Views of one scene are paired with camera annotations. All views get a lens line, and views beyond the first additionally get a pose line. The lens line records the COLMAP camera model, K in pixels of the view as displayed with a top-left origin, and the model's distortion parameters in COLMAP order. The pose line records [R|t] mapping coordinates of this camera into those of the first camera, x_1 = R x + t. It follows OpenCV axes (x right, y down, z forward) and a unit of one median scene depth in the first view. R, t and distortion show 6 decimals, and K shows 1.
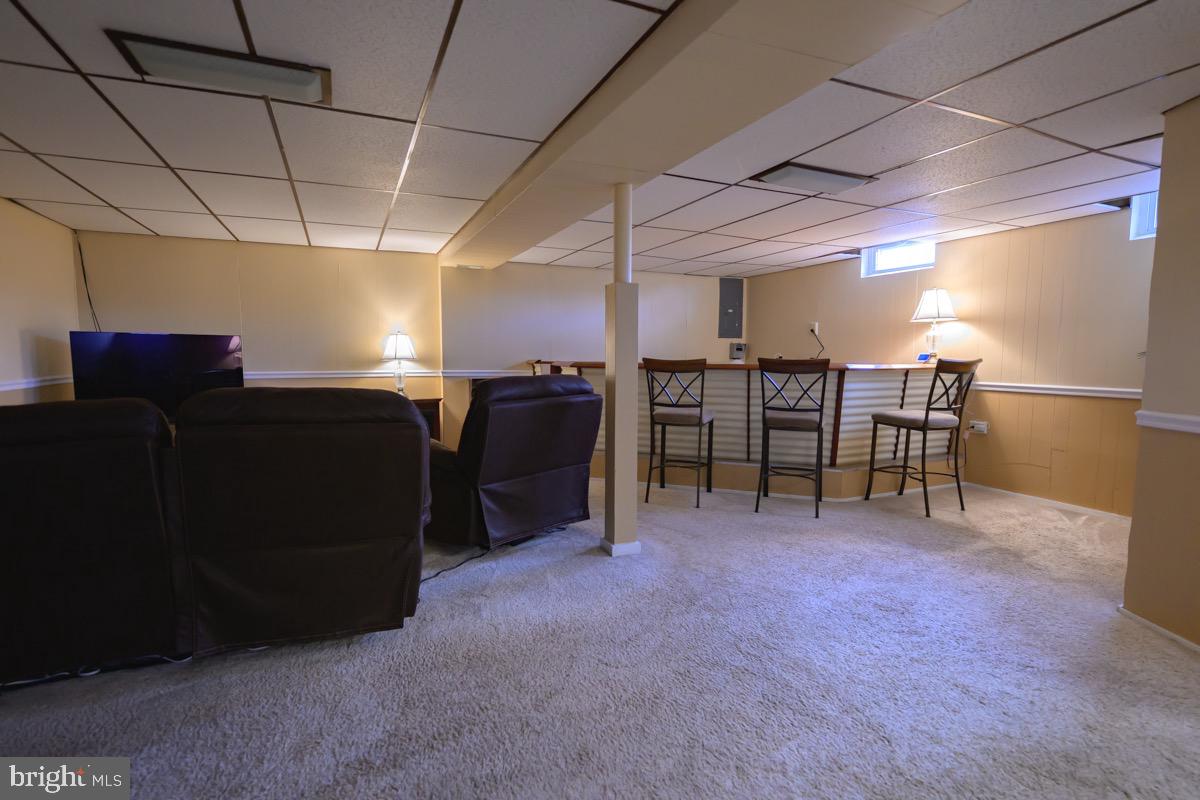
lens RADIAL K [[577.3, 0, 597.2], [0, 577.3, 403.5], [0, 0, 1]] dist [-0.002423, -0.000278]
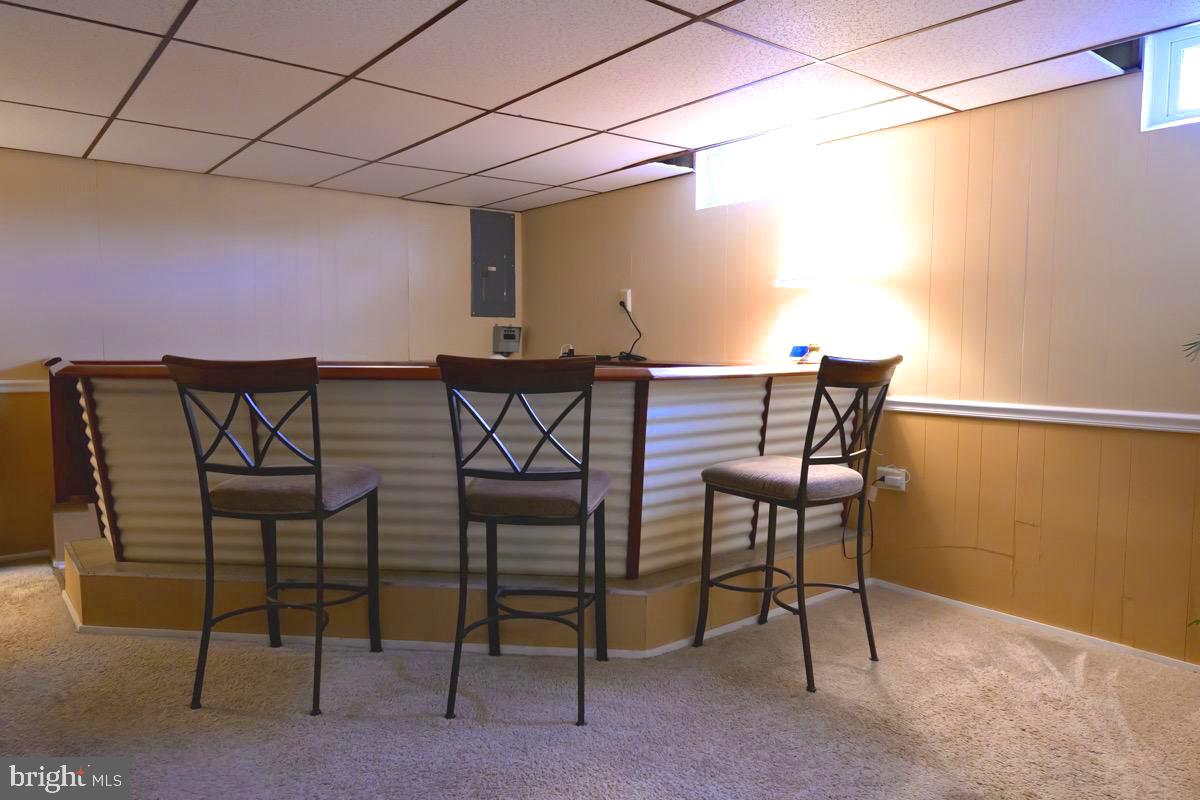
lens RADIAL K [[791.0, 0, 600.0], [0, 791.0, 402.3], [0, 0, 1]] dist [-0.005365, 0.000884]
pose [[0.966932, -0.018541, 0.254359, 0.227061], [0.021577, 0.999725, -0.009152, -0.034440], [-0.254120, 0.014337, 0.967067, 0.382523]]
